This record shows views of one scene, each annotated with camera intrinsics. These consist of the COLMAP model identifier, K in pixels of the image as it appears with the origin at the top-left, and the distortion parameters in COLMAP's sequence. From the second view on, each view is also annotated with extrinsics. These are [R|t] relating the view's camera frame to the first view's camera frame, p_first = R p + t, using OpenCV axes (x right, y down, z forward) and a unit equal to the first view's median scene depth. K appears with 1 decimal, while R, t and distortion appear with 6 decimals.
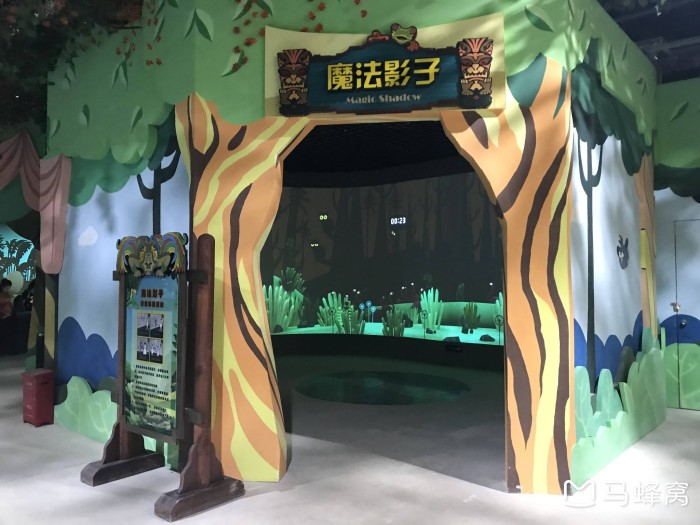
lens RADIAL K [[599.8, 0, 350.0], [0, 599.8, 262.5], [0, 0, 1]] dist [0.089492, -0.087918]
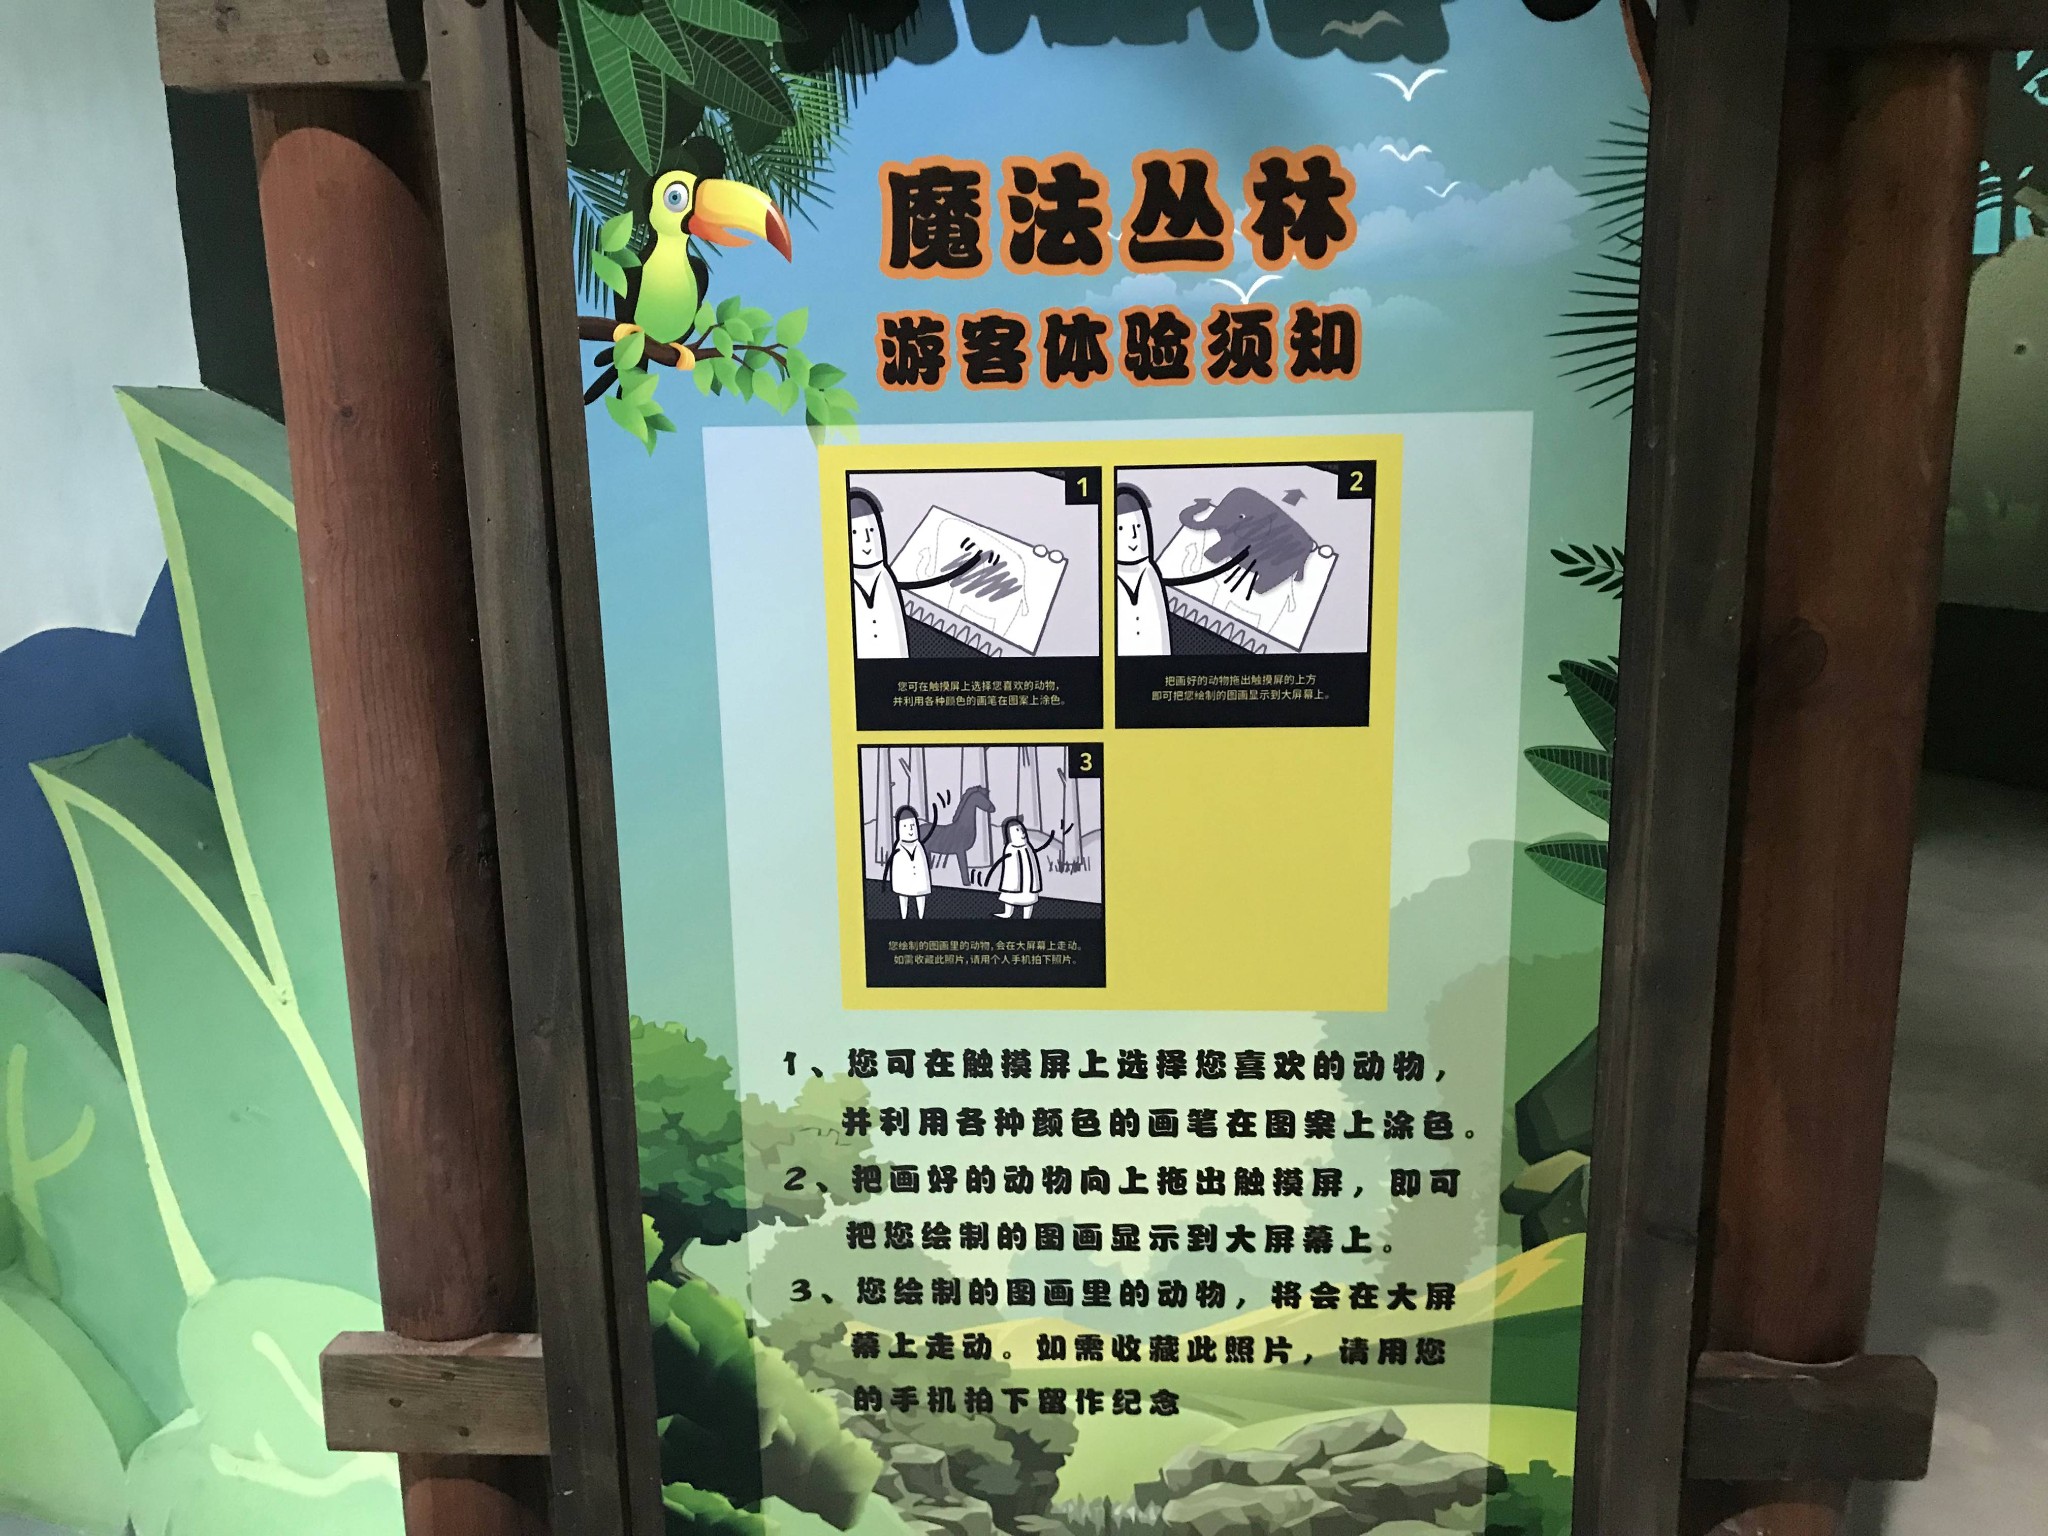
lens RADIAL K [[1754.8, 0, 1024.0], [0, 1754.8, 768.0], [0, 0, 1]] dist [0.089492, -0.087918]
pose [[0.790501, -0.144517, 0.595166, -0.495253], [0.007084, 0.973855, 0.227061, 0.070180], [-0.612420, -0.175275, 0.770857, 0.808781]]
